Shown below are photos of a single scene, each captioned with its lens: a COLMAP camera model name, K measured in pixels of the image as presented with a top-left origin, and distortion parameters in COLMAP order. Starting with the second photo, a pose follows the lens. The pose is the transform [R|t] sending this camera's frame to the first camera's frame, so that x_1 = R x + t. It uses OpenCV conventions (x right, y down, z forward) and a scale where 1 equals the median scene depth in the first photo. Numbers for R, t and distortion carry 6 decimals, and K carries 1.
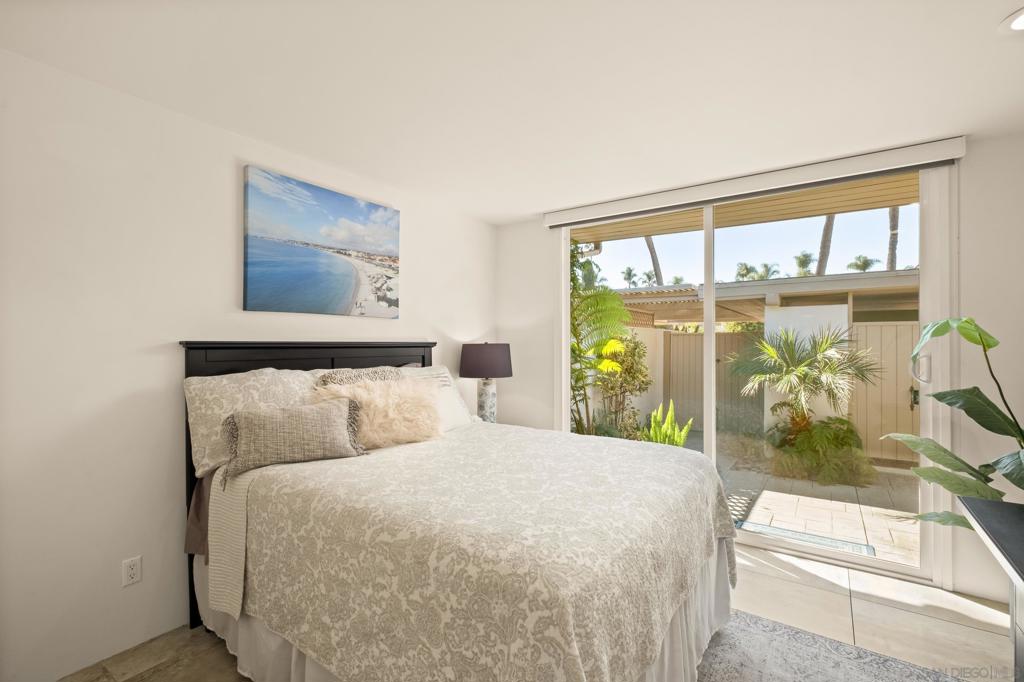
lens RADIAL K [[447.9, 0, 512.0], [0, 447.9, 341.0], [0, 0, 1]] dist [-0.004115, -0.000429]
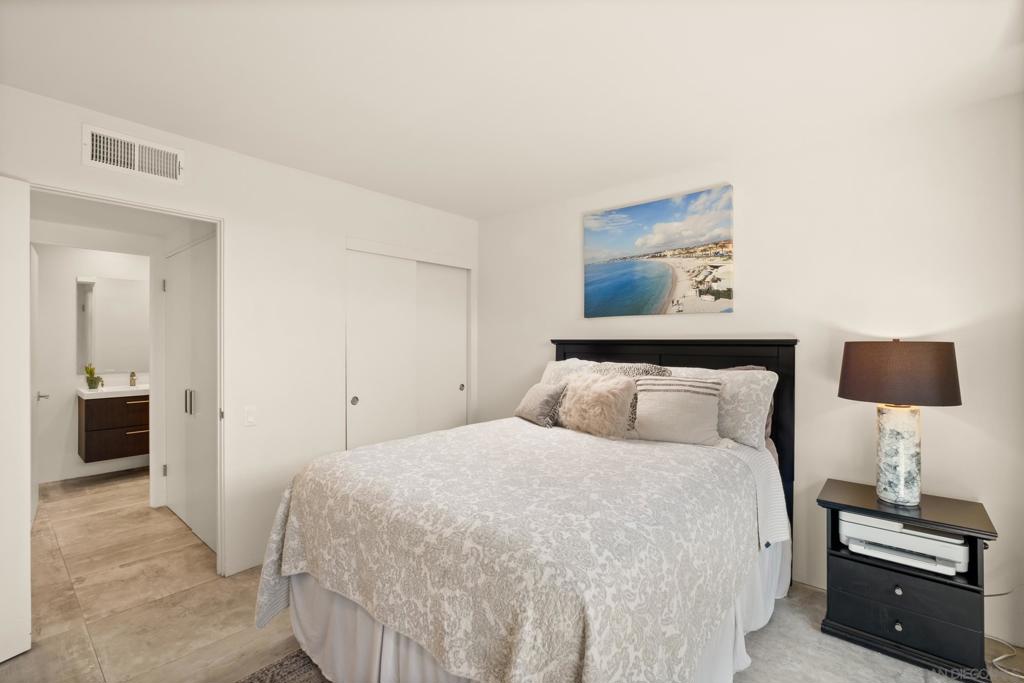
lens RADIAL K [[447.9, 0, 512.0], [0, 447.9, 341.5], [0, 0, 1]] dist [-0.004115, -0.000429]
pose [[-0.086245, 0.002402, -0.996271, 0.676948], [0.004384, 0.999988, 0.002031, 0.003185], [0.996264, -0.004193, -0.086255, 0.705060]]
